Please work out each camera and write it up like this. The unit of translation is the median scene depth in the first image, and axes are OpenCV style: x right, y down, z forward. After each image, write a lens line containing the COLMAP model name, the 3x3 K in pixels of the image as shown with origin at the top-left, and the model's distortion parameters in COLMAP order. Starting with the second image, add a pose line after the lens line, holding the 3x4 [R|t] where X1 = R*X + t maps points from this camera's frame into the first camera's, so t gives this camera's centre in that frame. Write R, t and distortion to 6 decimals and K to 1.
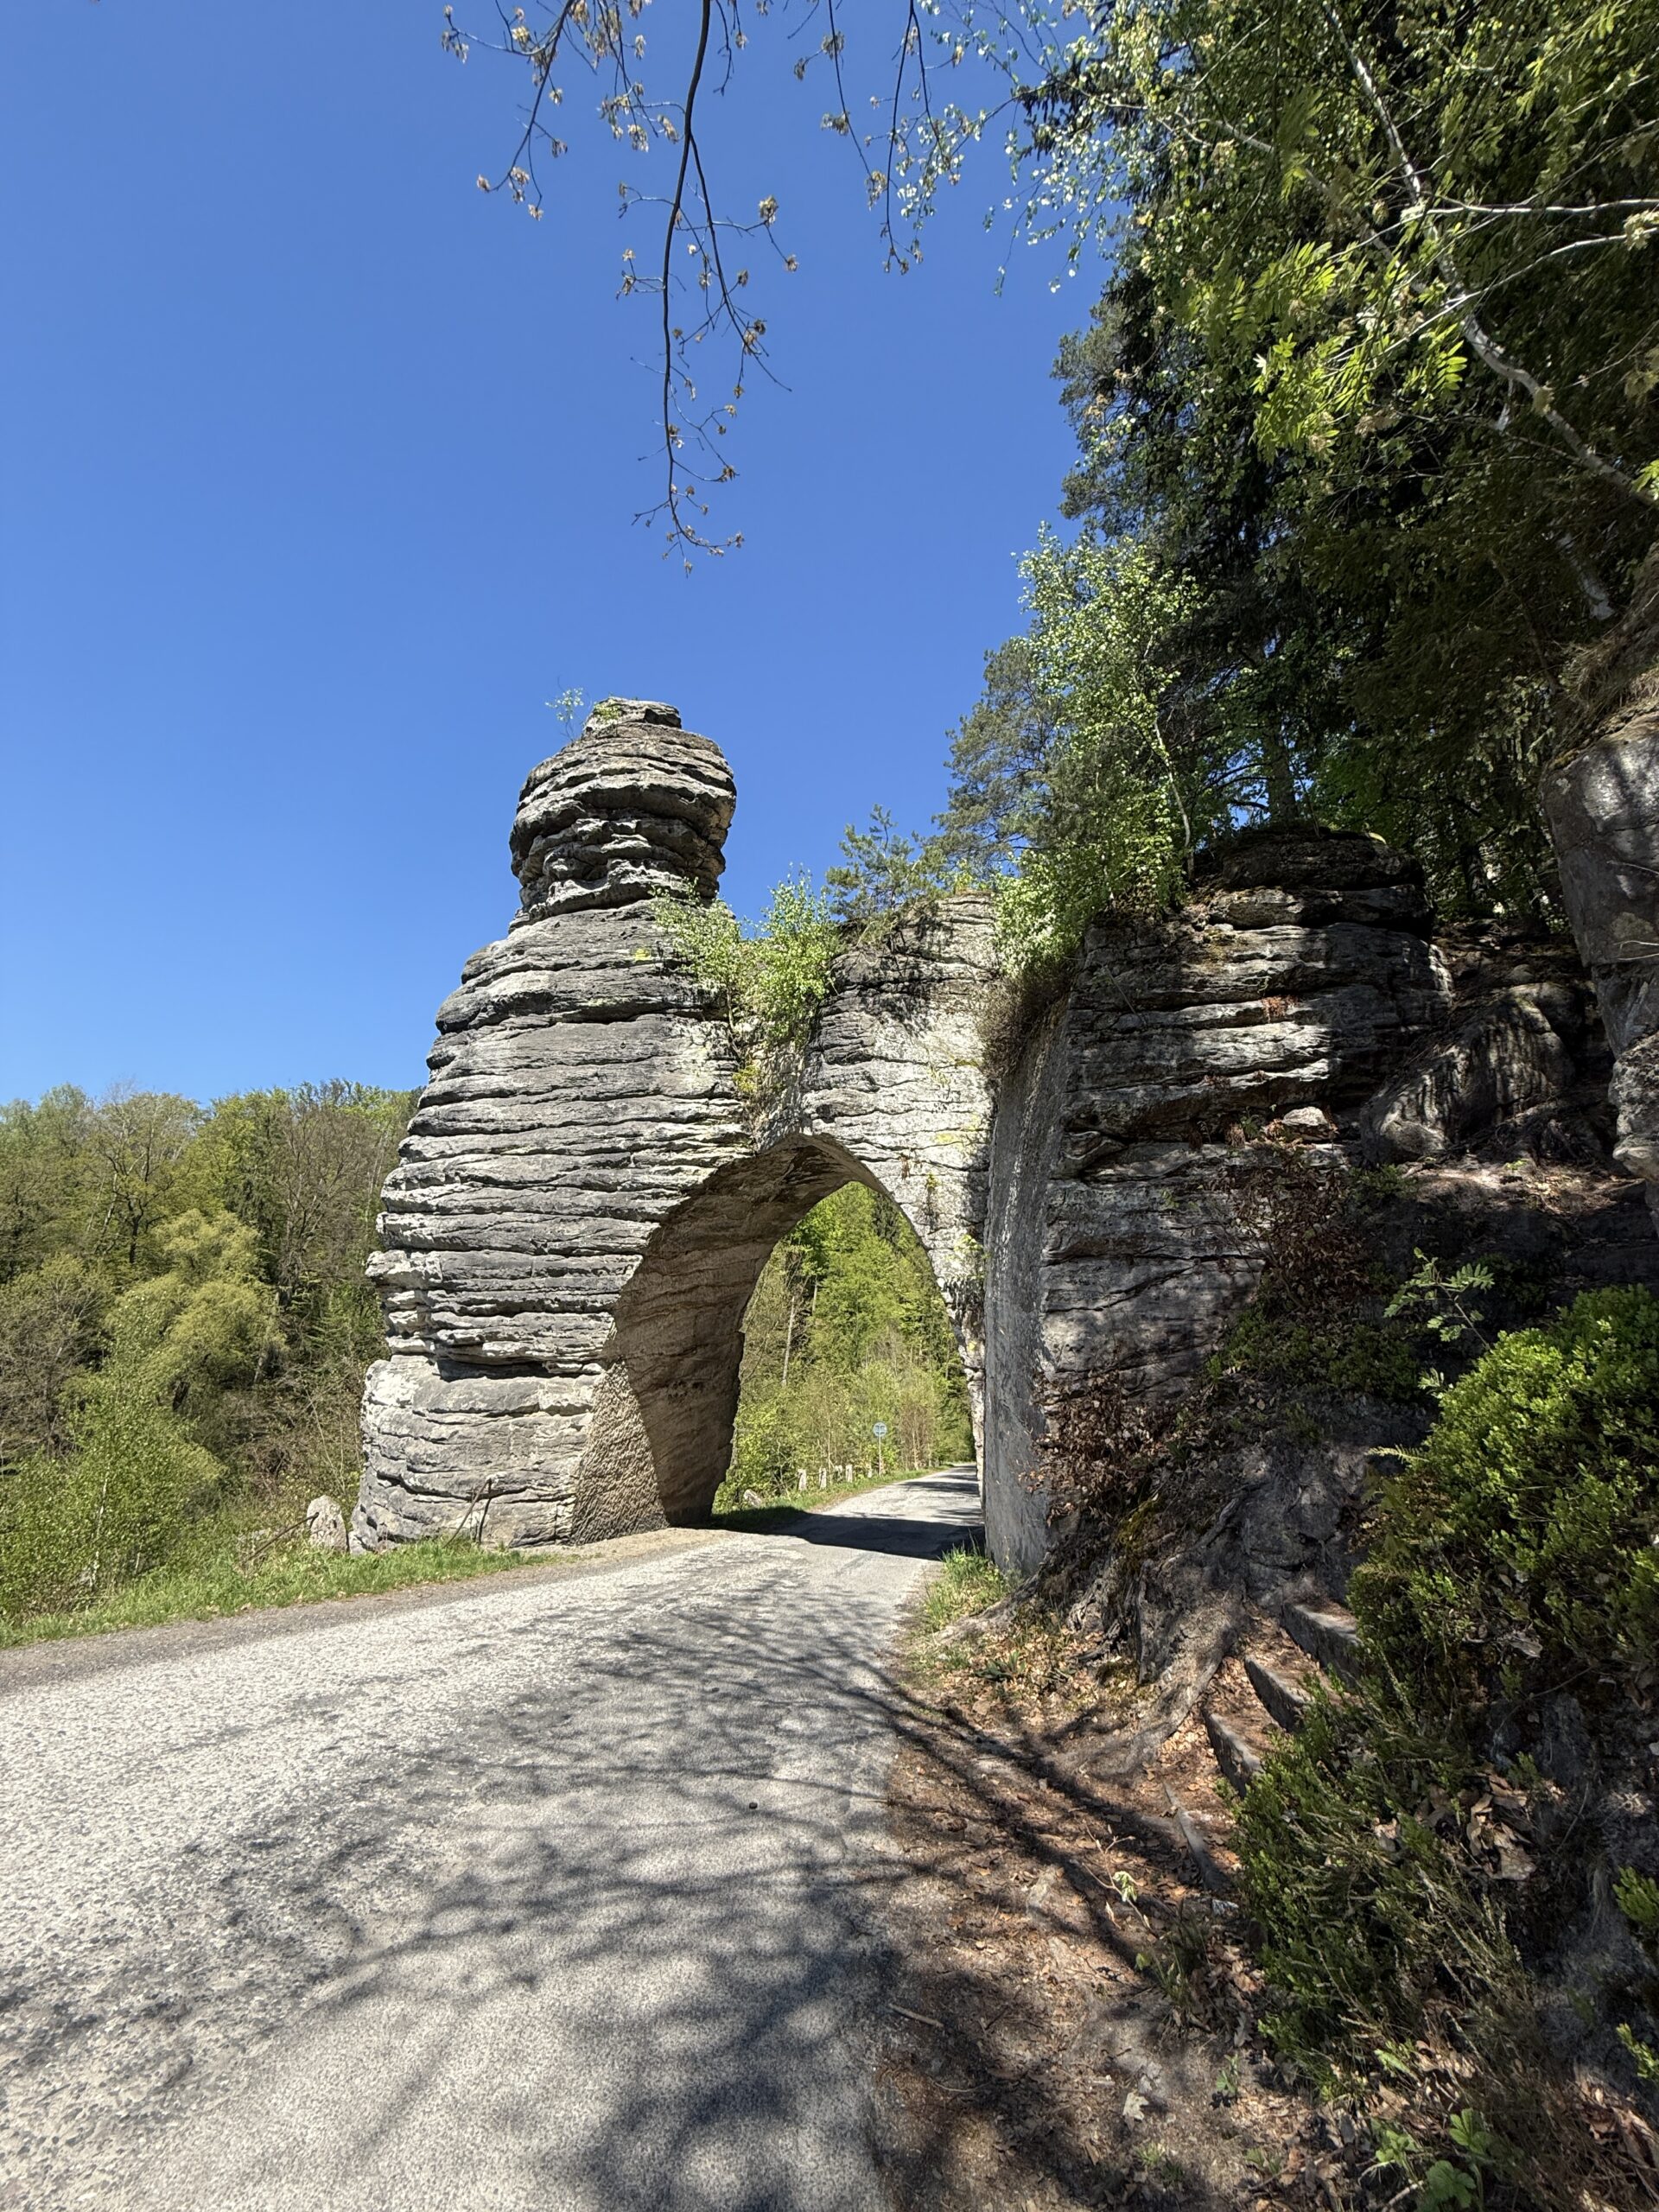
lens RADIAL K [[892.4, 0, 832.3], [0, 892.4, 1097.3], [0, 0, 1]] dist [0.002970, 0.002475]
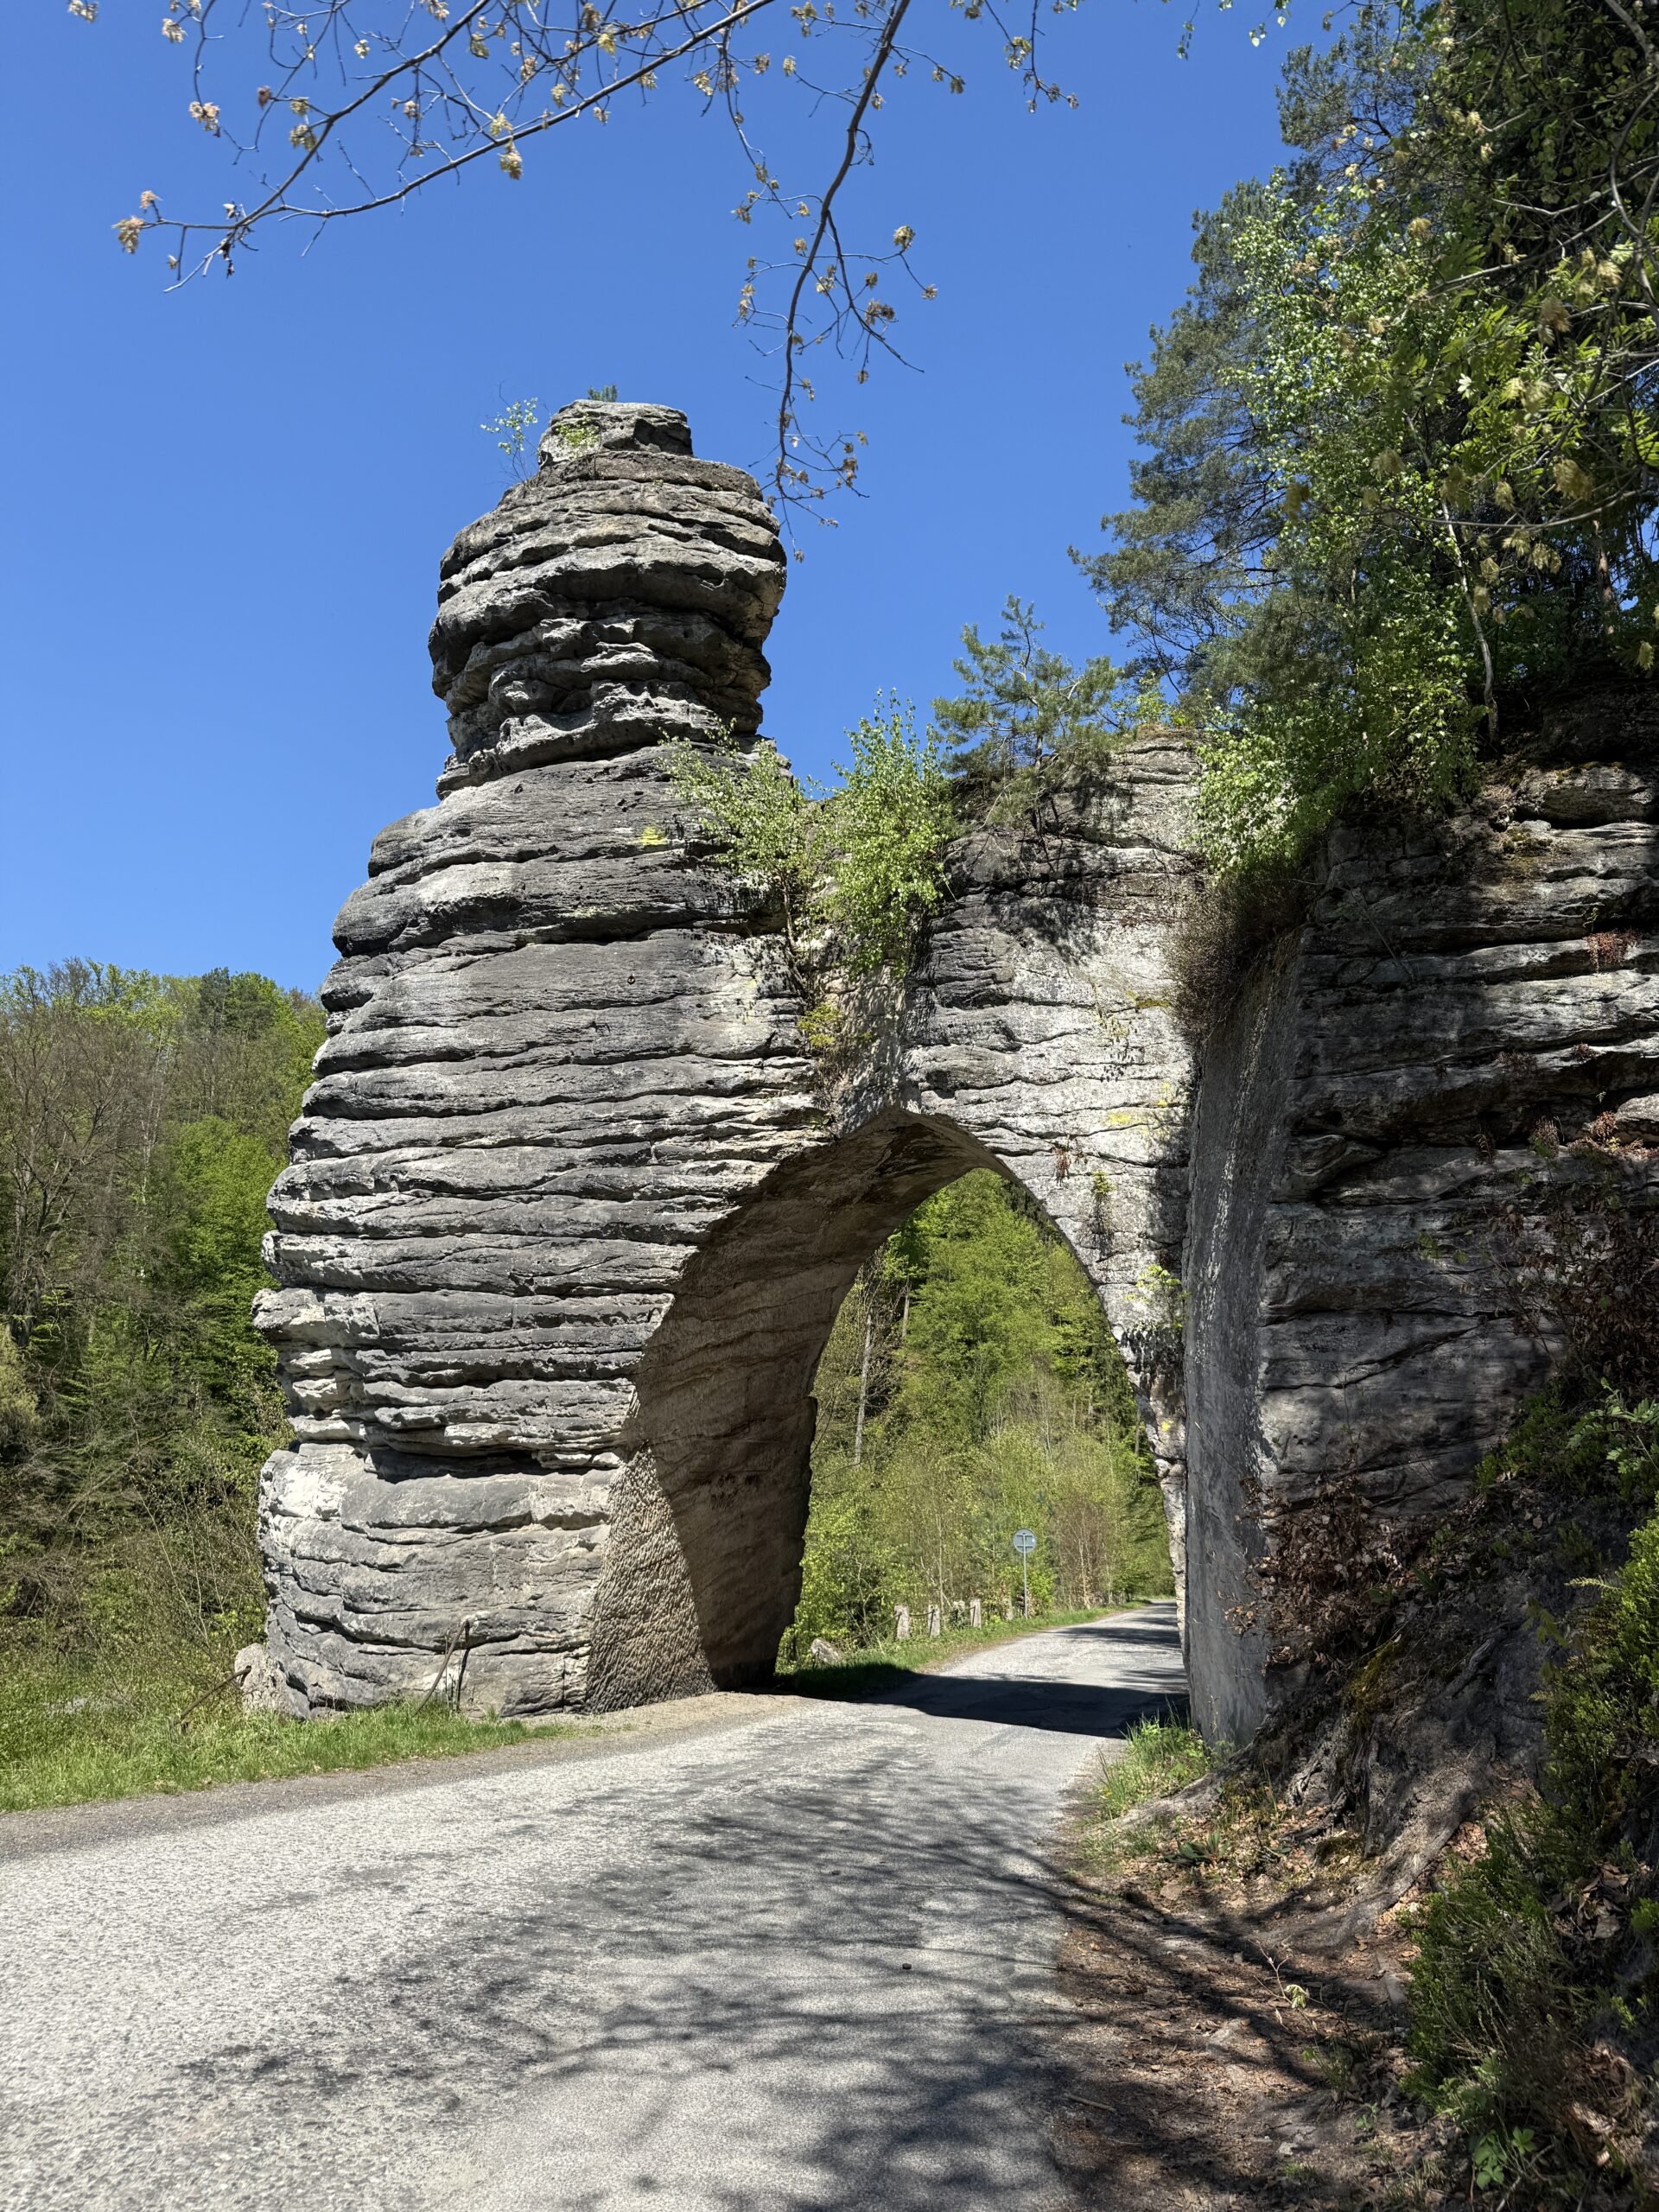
lens RADIAL K [[1570.9, 0, 849.8], [0, 1570.9, 1092.9], [0, 0, 1]] dist [0.116028, -0.094644]
pose [[0.998487, -0.018433, -0.051807, -0.014561], [0.022517, 0.996589, 0.079391, -0.067968], [0.050167, -0.080437, 0.995496, -0.174053]]
